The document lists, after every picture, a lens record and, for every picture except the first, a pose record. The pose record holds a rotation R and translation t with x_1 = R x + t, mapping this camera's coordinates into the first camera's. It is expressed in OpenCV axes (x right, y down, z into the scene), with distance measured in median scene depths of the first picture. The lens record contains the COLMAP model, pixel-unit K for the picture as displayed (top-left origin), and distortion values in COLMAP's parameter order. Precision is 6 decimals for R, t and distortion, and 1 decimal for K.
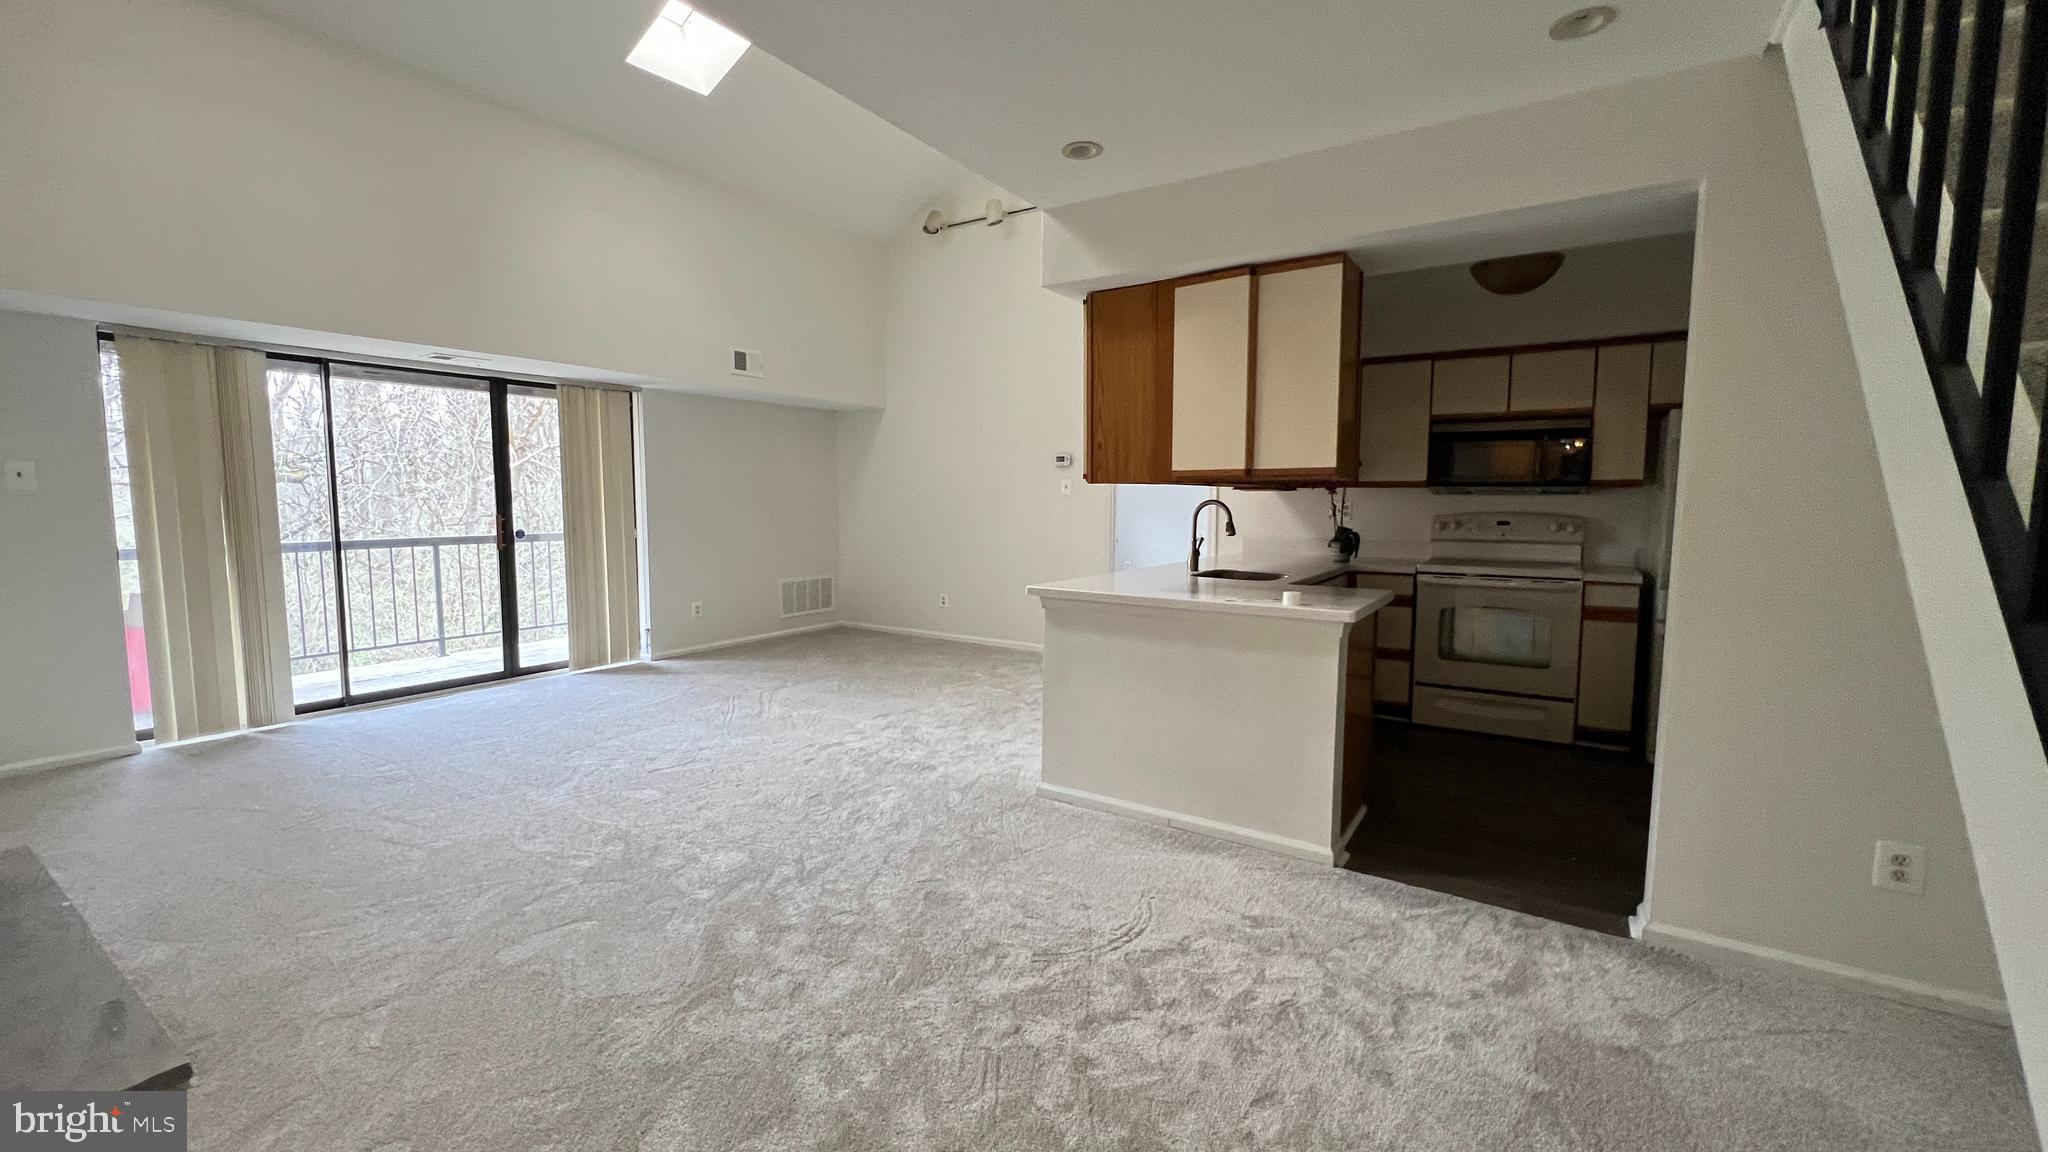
lens RADIAL K [[819.9, 0, 1017.5], [0, 819.9, 574.6], [0, 0, 1]] dist [-0.000845, -0.000667]
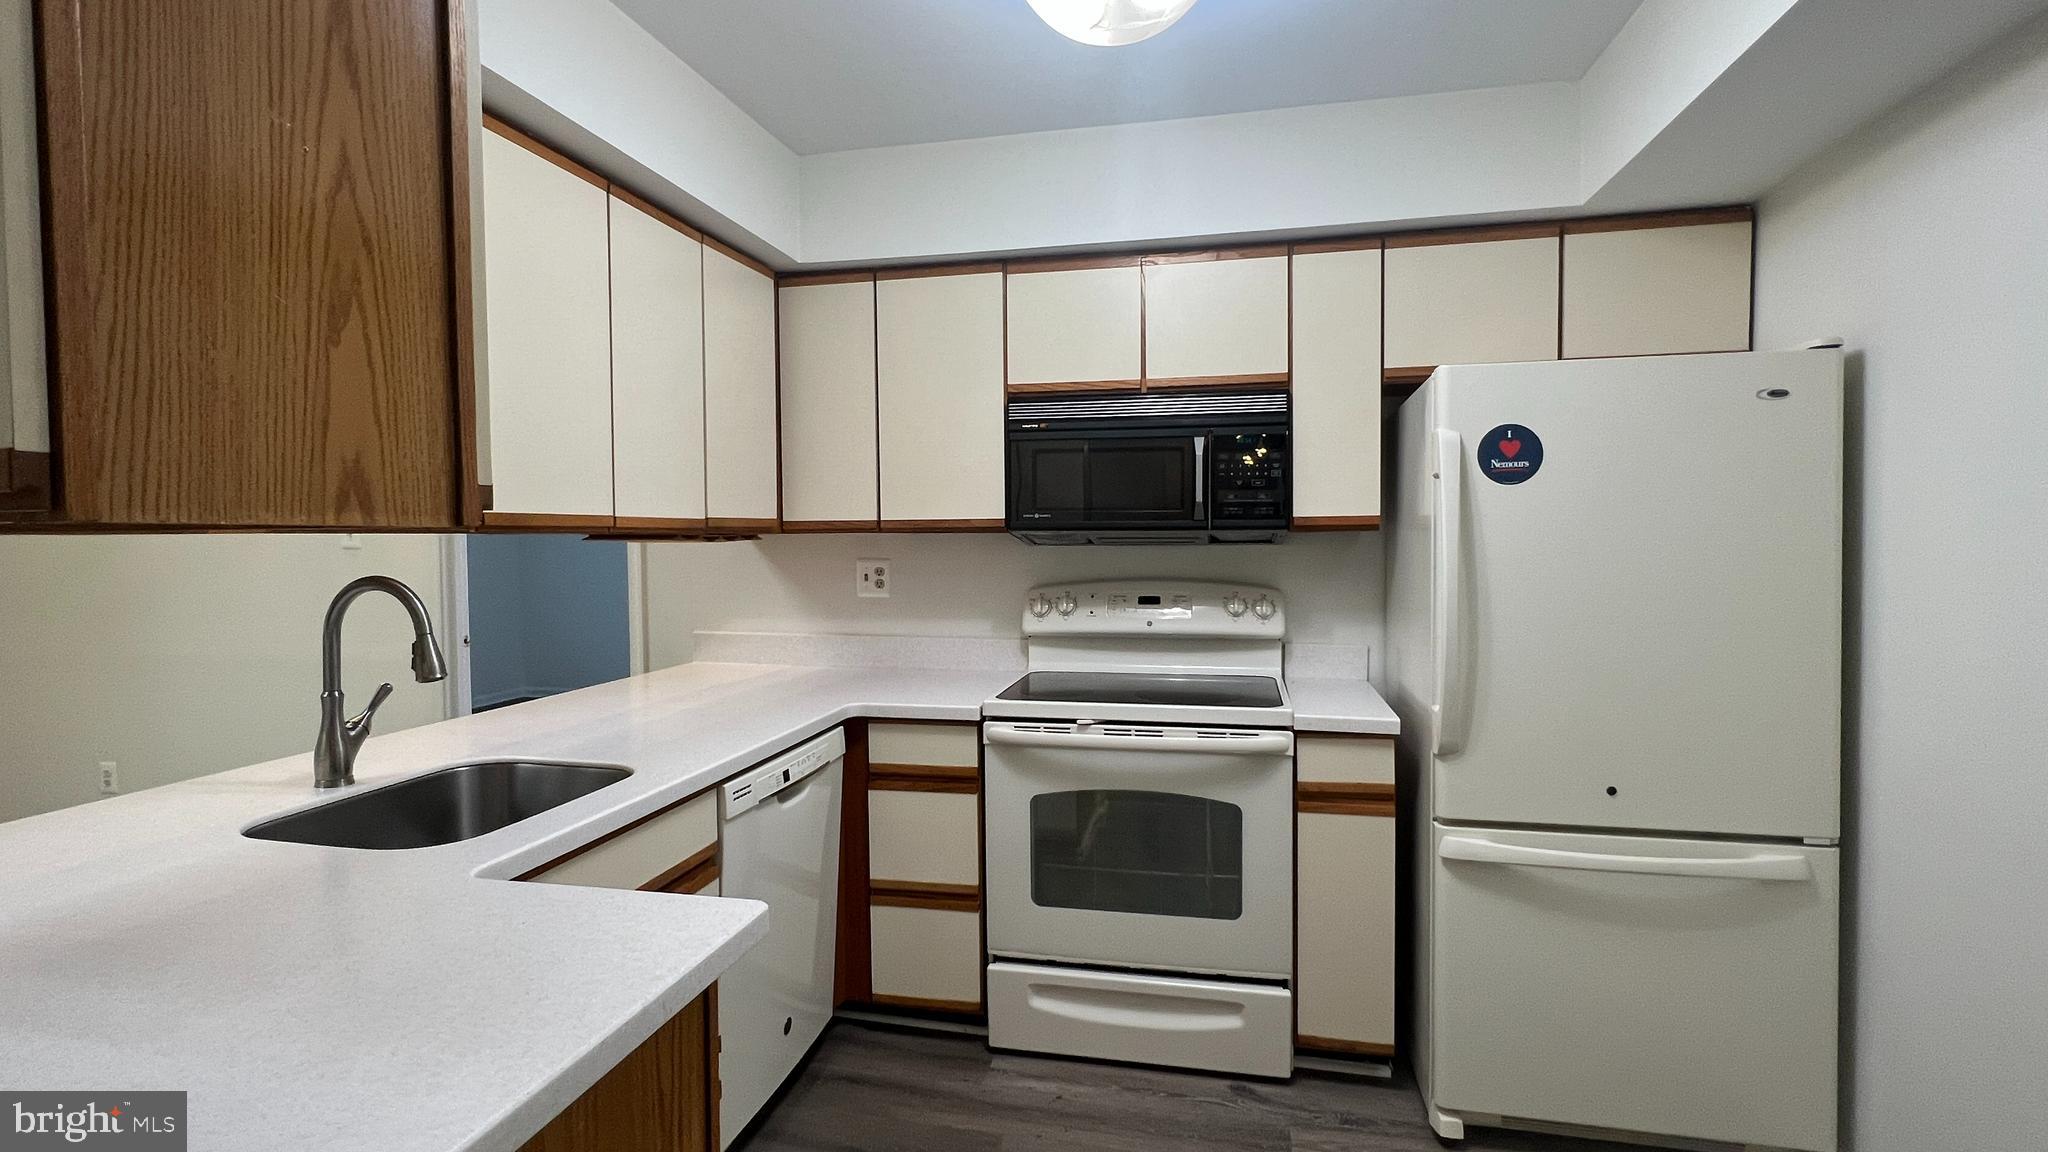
lens RADIAL K [[971.9, 0, 1024.0], [0, 971.9, 576.0], [0, 0, 1]] dist [-0.000010, 0.000156]
pose [[0.933783, -0.023850, 0.357044, 0.315688], [0.041898, 0.998201, -0.042897, -0.057531], [-0.355378, 0.055016, 0.933102, 0.478413]]
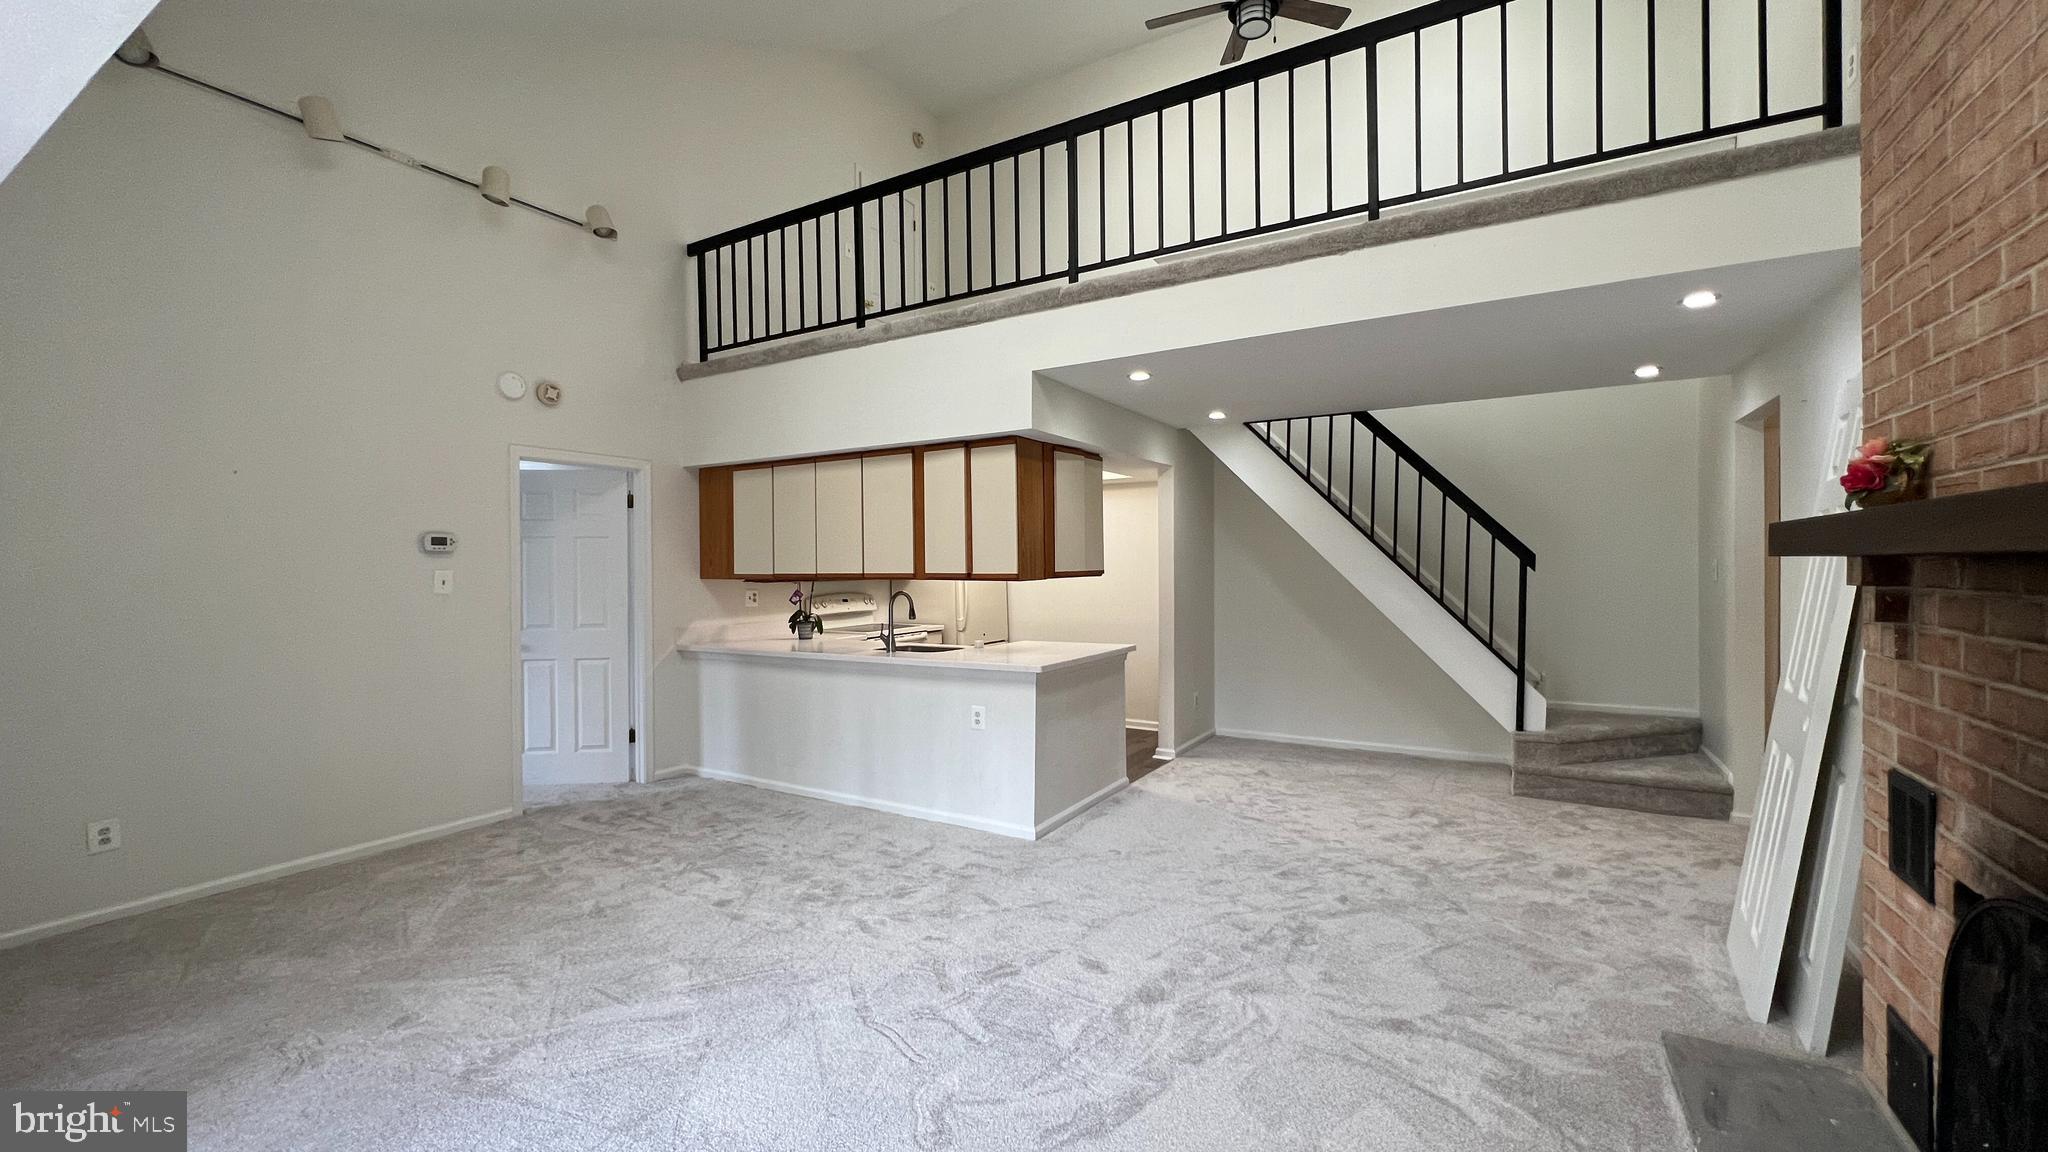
lens RADIAL K [[819.9, 0, 1017.5], [0, 819.9, 574.6], [0, 0, 1]] dist [-0.000845, -0.000667]
pose [[-0.038491, -0.014632, 0.999152, -0.893739], [0.103260, 0.994482, 0.018541, -0.108984], [-0.993909, 0.103886, -0.036768, 0.786129]]
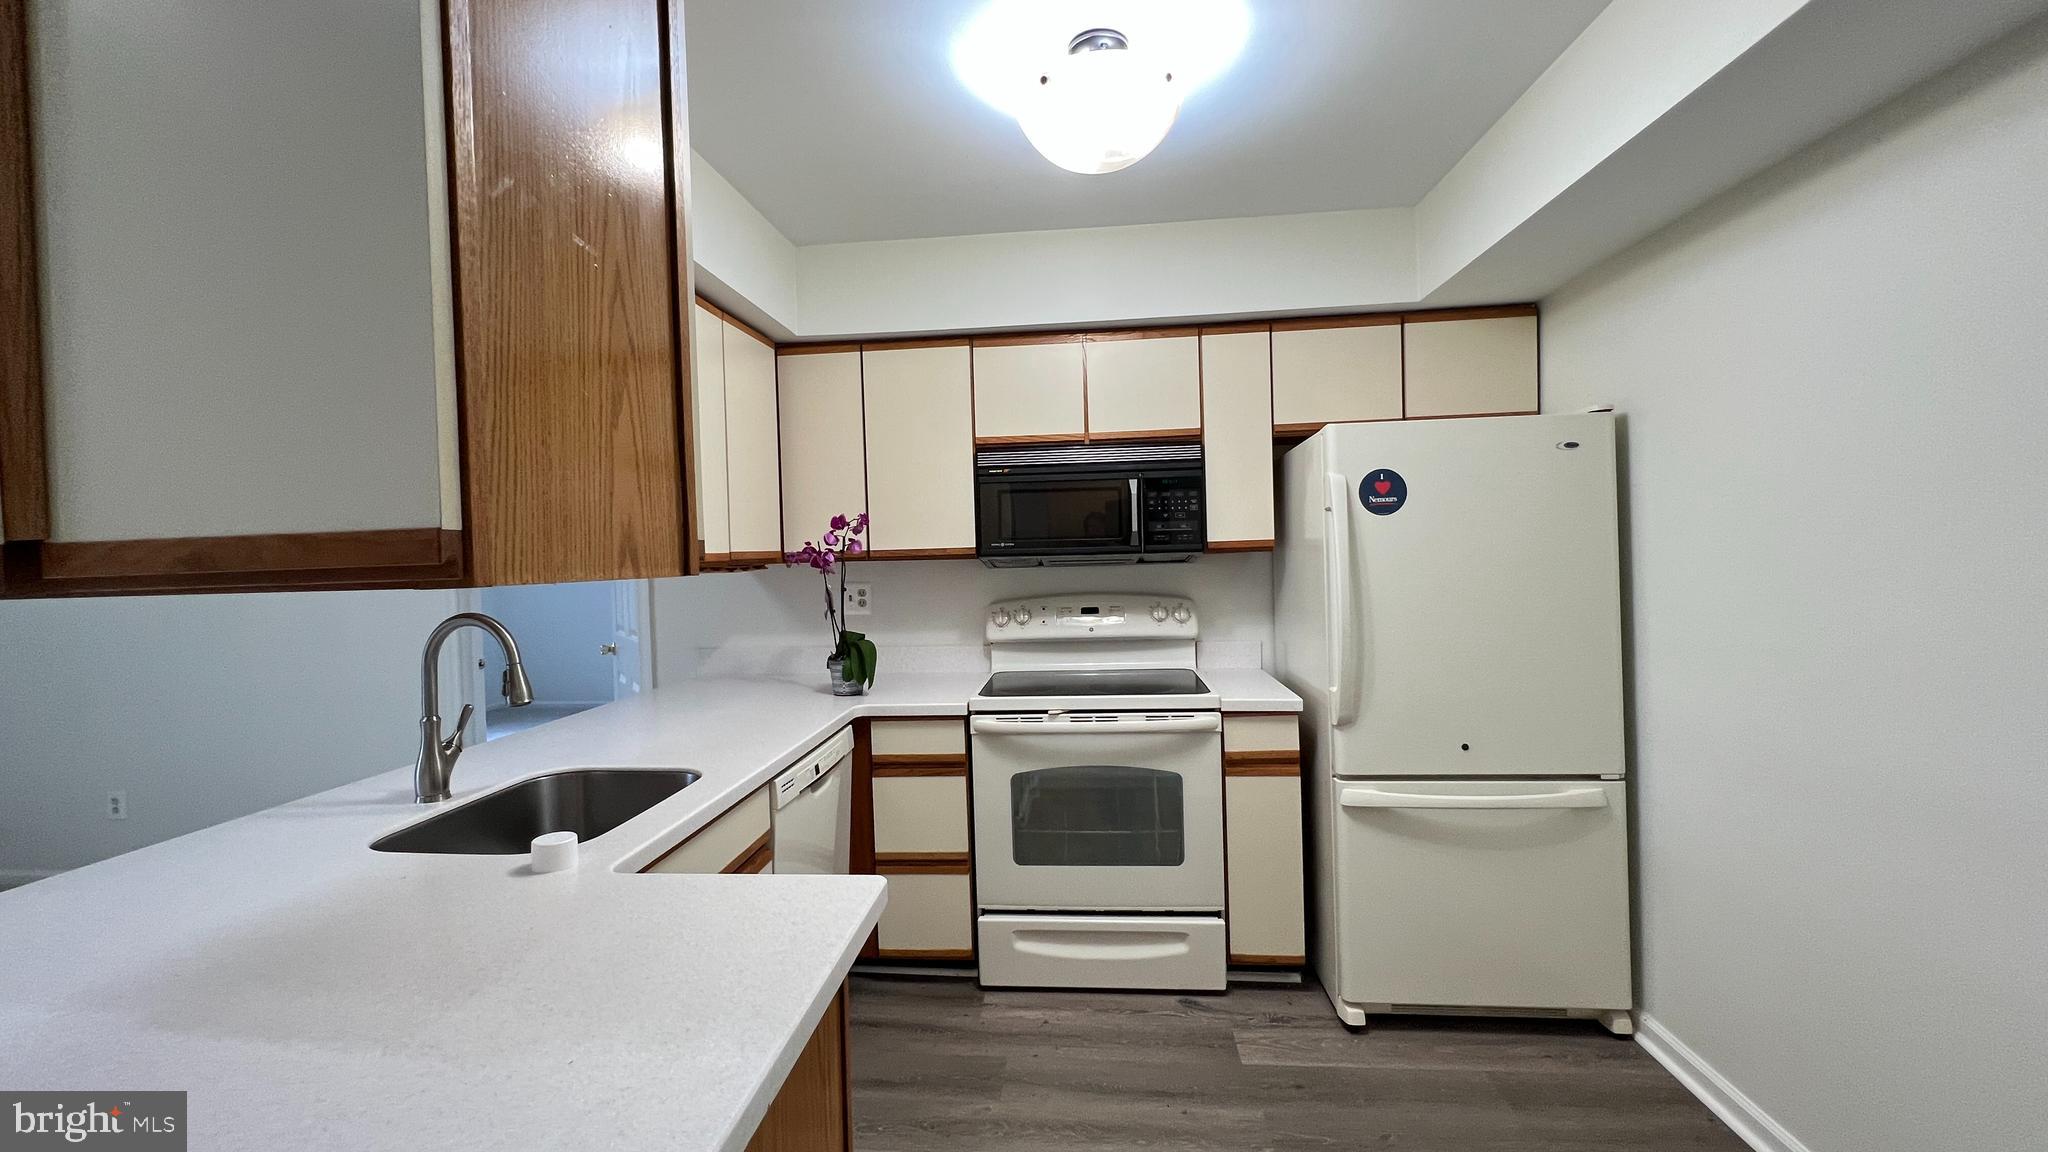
lens RADIAL K [[808.4, 0, 1022.6], [0, 808.4, 573.4], [0, 0, 1]] dist [-0.000731, -0.000160]
pose [[0.881312, -0.038910, 0.470930, 0.264067], [0.072829, 0.995881, -0.054011, -0.064239], [-0.466889, 0.081898, 0.880515, 0.491302]]
